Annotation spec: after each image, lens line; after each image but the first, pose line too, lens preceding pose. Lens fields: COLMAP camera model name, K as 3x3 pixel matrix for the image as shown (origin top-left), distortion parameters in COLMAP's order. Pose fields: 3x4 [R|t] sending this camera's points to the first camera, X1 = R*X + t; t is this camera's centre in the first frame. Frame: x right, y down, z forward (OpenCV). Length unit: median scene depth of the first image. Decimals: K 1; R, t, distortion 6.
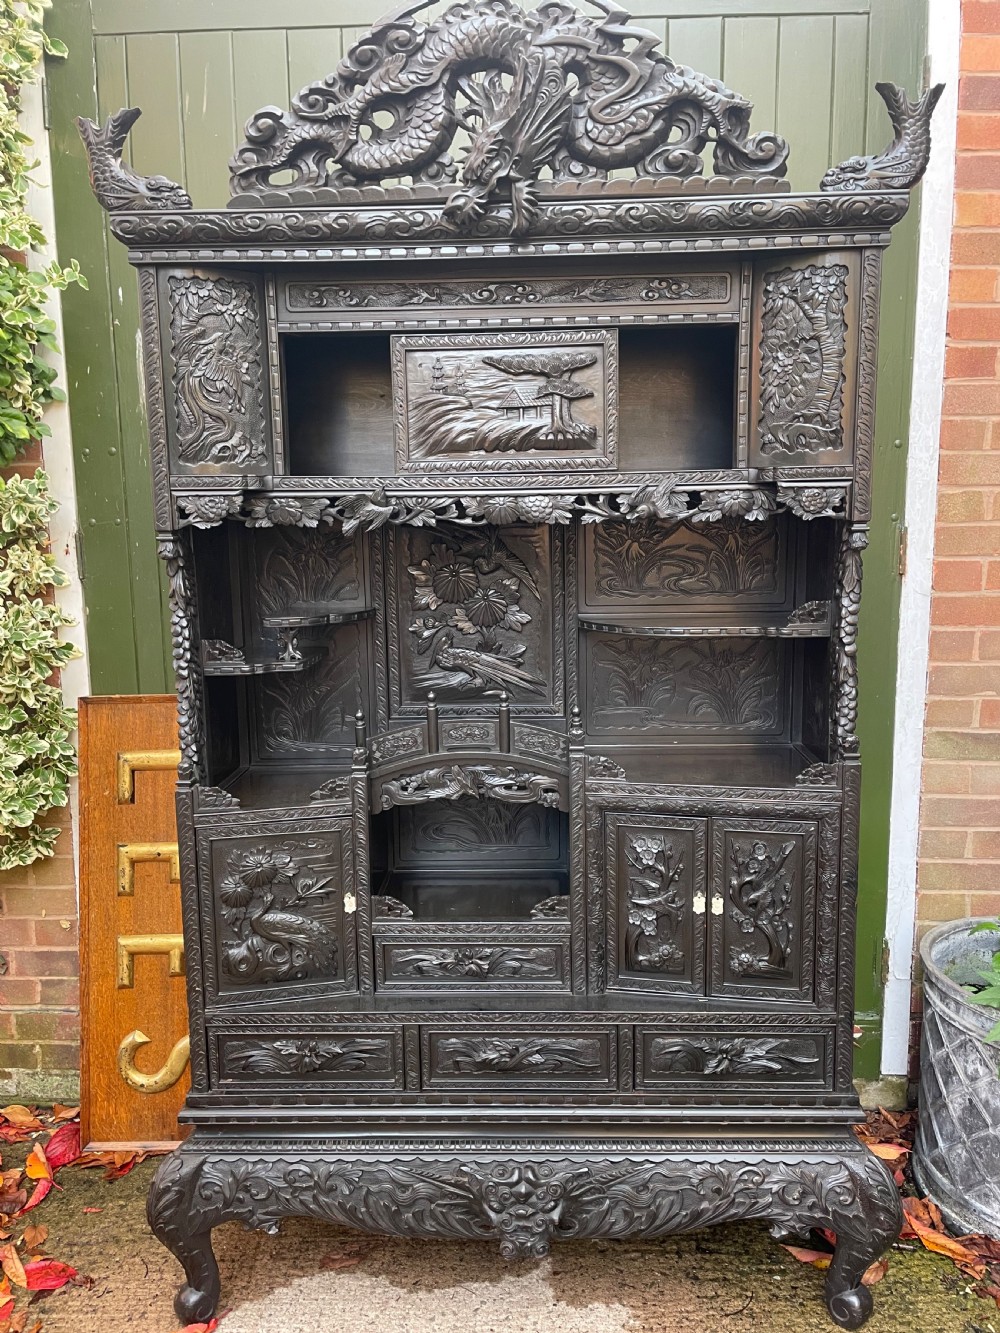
lens RADIAL K [[1012.1, 0, 507.3], [0, 1012.1, 658.2], [0, 0, 1]] dist [0.086452, -0.112462]
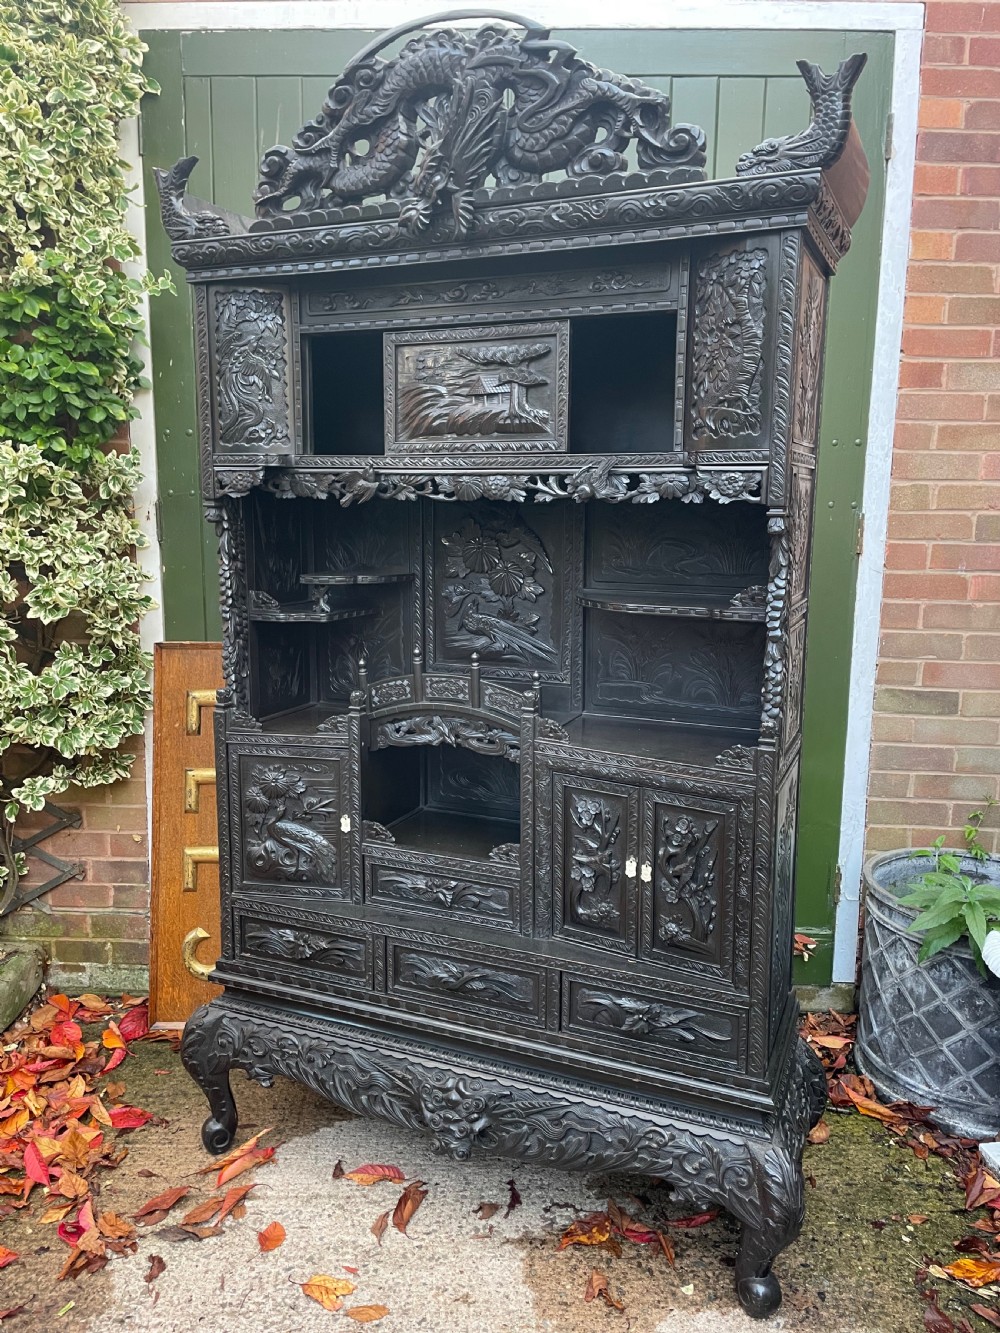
lens RADIAL K [[1012.1, 0, 514.7], [0, 1012.1, 655.5], [0, 0, 1]] dist [0.086452, -0.112462]
pose [[0.931378, 0.078351, -0.355523, 0.436680], [-0.073603, 0.996925, 0.026884, 0.003373], [0.356536, 0.001129, 0.934281, -0.018115]]
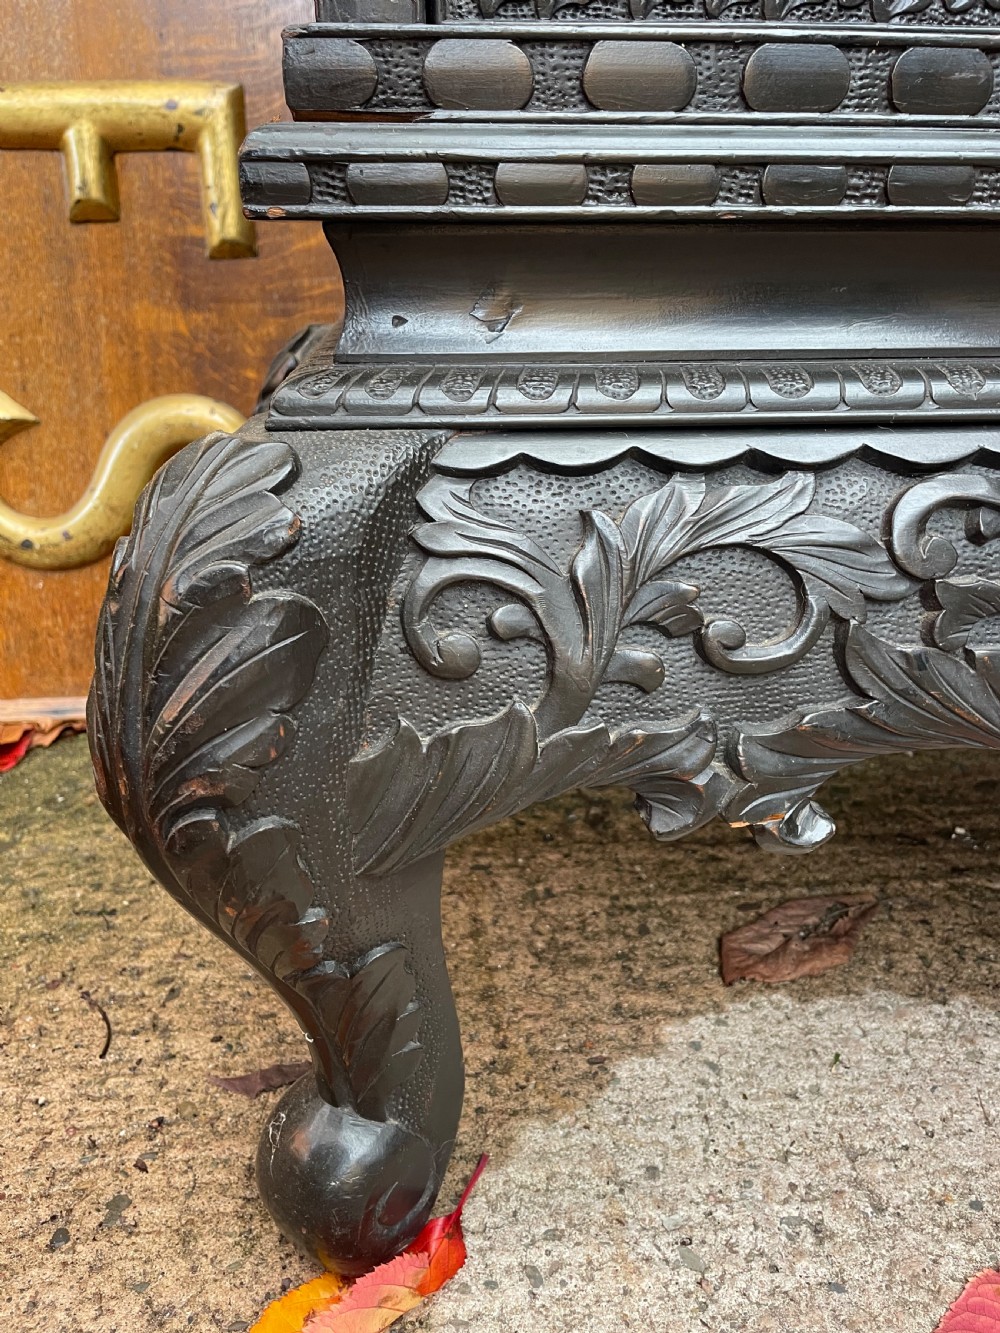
lens RADIAL K [[1012.1, 0, 509.6], [0, 1012.1, 673.4], [0, 0, 1]] dist [0.086452, -0.112462]
pose [[0.994655, -0.025066, 0.100161, -0.304097], [-0.002148, 0.964848, 0.262798, 0.488134], [-0.103228, -0.261609, 0.959638, 0.848875]]
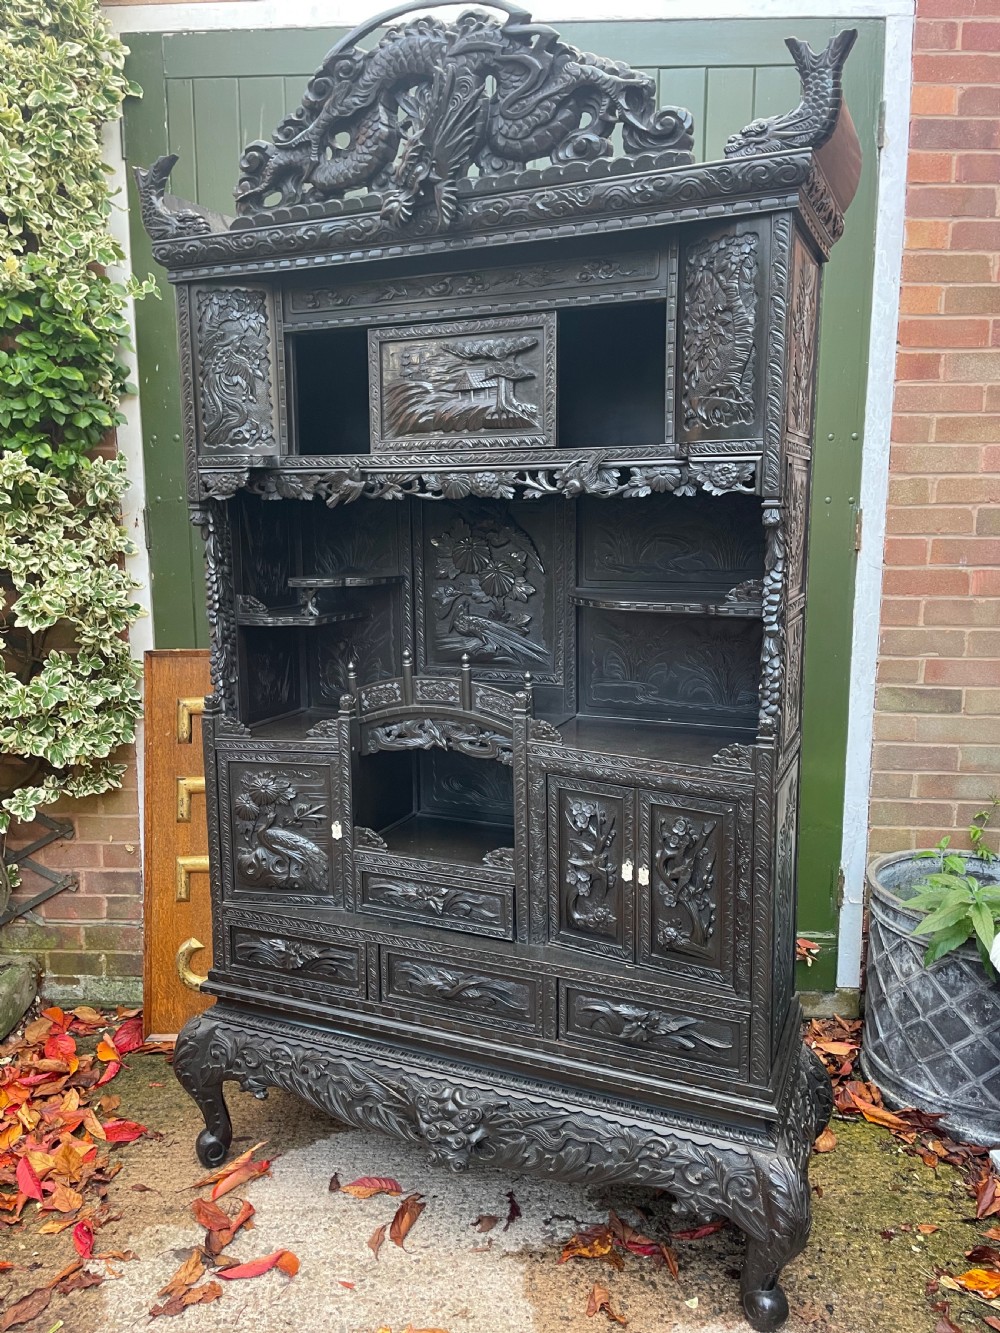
lens RADIAL K [[1012.1, 0, 499.6], [0, 1012.1, 661.2], [0, 0, 1]] dist [0.086452, -0.112462]
pose [[0.927668, 0.064147, -0.367855, 0.436516], [-0.059502, 0.997940, 0.023969, 0.013086], [0.368635, -0.000347, 0.929574, 0.004674]]
